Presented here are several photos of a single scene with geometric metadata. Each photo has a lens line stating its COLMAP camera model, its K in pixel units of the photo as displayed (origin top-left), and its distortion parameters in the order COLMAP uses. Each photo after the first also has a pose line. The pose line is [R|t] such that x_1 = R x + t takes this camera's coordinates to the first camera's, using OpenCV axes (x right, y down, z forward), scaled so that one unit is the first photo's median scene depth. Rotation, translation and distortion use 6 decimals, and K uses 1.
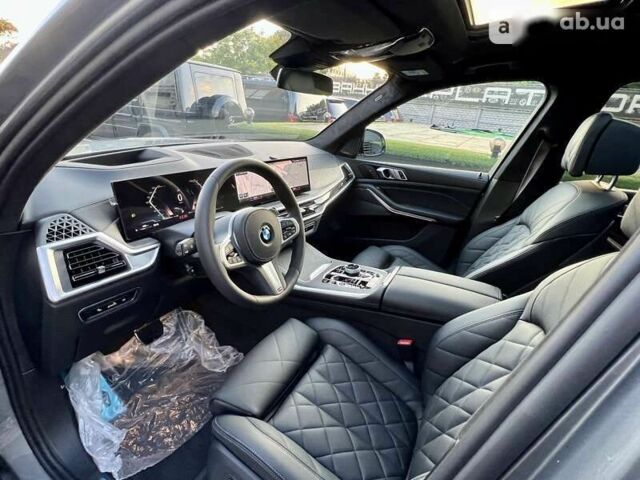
lens RADIAL K [[331.5, 0, 319.9], [0, 331.5, 242.8], [0, 0, 1]] dist [-0.004400, 0.001448]
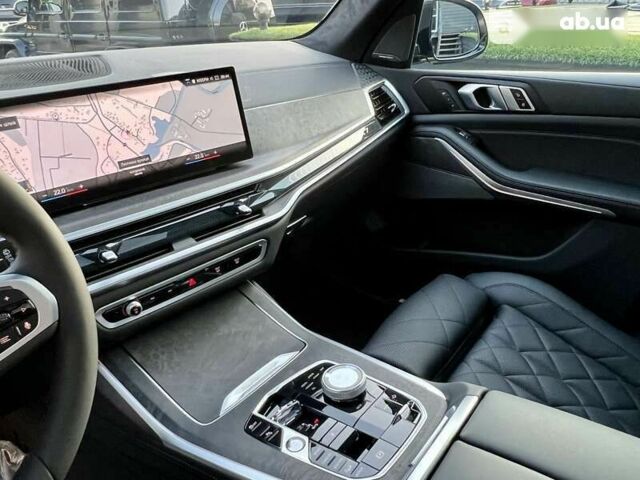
lens RADIAL K [[503.6, 0, 309.1], [0, 503.6, 250.2], [0, 0, 1]] dist [-0.000113, 0.003665]
pose [[0.977611, -0.012827, -0.210027, 0.163525], [0.026009, 0.997852, 0.060122, -0.086317], [0.208805, -0.064239, 0.975845, 0.453055]]
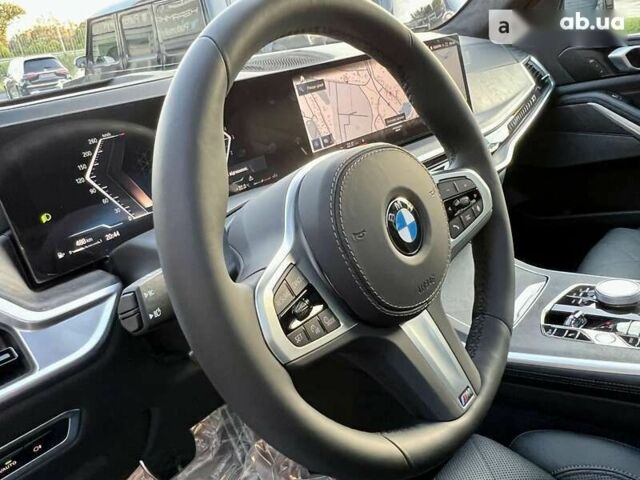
lens RADIAL K [[503.6, 0, 307.2], [0, 503.6, 256.7], [0, 0, 1]] dist [-0.000113, 0.003665]
pose [[0.955745, -0.103254, -0.275480, -0.075817], [0.110304, 0.993846, 0.010179, -0.007004], [0.272734, -0.040115, 0.961253, 0.323968]]
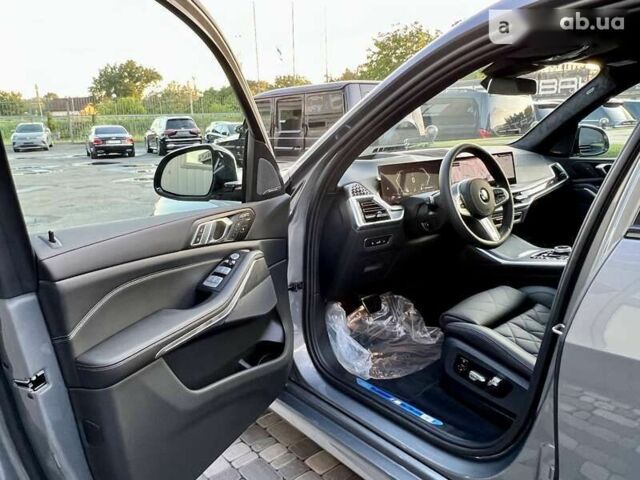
lens RADIAL K [[497.5, 0, 309.2], [0, 497.5, 236.9], [0, 0, 1]] dist [0.002328, -0.003560]
pose [[0.915760, -0.021674, -0.401140, -0.002220], [-0.050475, 0.984423, -0.168417, 0.318873], [0.398542, 0.174477, 0.900401, -0.668993]]
